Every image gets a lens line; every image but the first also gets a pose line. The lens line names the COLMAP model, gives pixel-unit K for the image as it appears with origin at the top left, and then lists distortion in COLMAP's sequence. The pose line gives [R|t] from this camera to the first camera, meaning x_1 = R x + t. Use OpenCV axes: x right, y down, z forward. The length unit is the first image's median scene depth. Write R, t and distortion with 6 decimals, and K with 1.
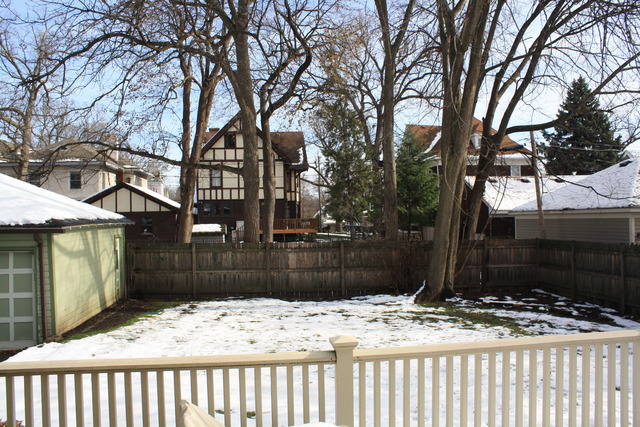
lens RADIAL K [[513.7, 0, 302.6], [0, 513.7, 213.1], [0, 0, 1]] dist [-0.100177, 0.008631]
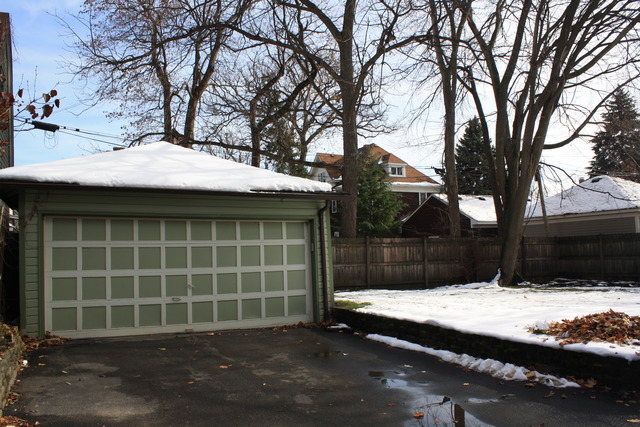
lens RADIAL K [[513.7, 0, 302.6], [0, 513.7, 213.1], [0, 0, 1]] dist [-0.100177, 0.008631]
pose [[0.953764, 0.015624, 0.300149, -0.504344], [0.005039, 0.997677, -0.067943, 0.076423], [-0.300513, 0.066313, 0.951469, 0.030338]]
